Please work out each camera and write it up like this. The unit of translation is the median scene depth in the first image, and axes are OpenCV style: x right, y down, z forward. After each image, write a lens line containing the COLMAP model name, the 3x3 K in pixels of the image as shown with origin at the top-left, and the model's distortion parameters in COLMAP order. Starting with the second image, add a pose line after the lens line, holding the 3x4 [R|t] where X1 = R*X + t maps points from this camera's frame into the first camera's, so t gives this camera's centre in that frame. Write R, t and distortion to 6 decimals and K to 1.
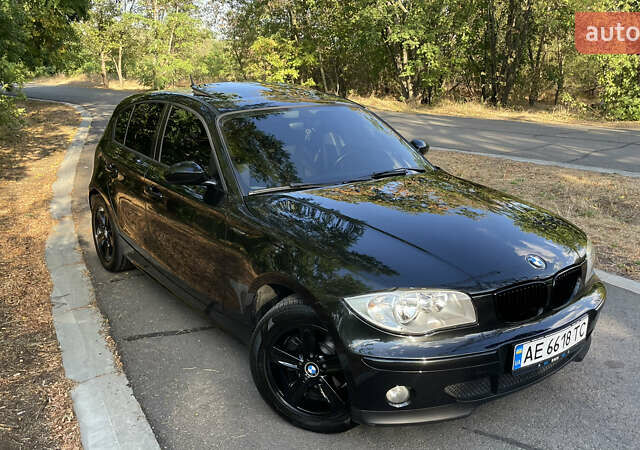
lens RADIAL K [[624.2, 0, 321.7], [0, 624.2, 223.7], [0, 0, 1]] dist [0.029830, 0.000000]
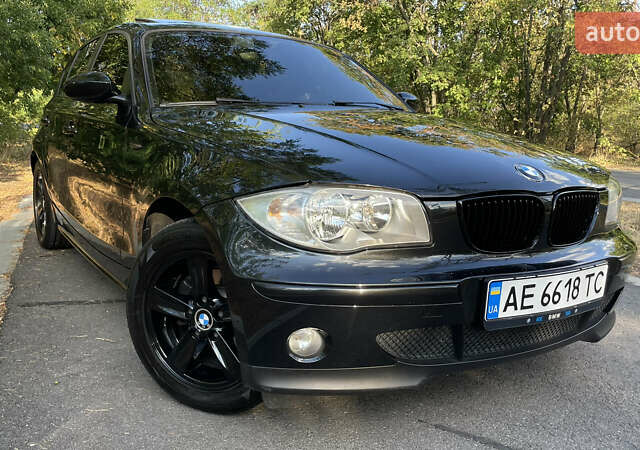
lens RADIAL K [[624.2, 0, 308.3], [0, 624.2, 234.6], [0, 0, 1]] dist [0.029830, 0.000000]
pose [[0.996410, 0.043767, -0.072468, 0.109639], [-0.049132, 0.996049, -0.073980, 0.135531], [0.068943, 0.077275, 0.994623, 0.218611]]
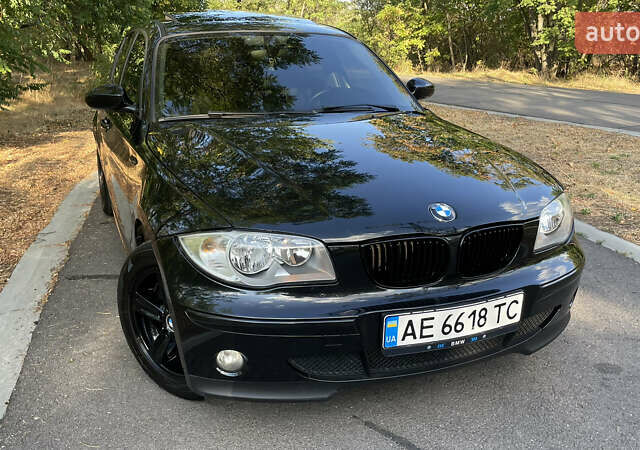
lens RADIAL K [[624.2, 0, 308.9], [0, 624.2, 230.9], [0, 0, 1]] dist [0.029830, 0.000000]
pose [[0.969372, 0.076944, -0.233232, 0.257361], [-0.066545, 0.996420, 0.052145, 0.039554], [0.236409, -0.035027, 0.971022, 0.167959]]
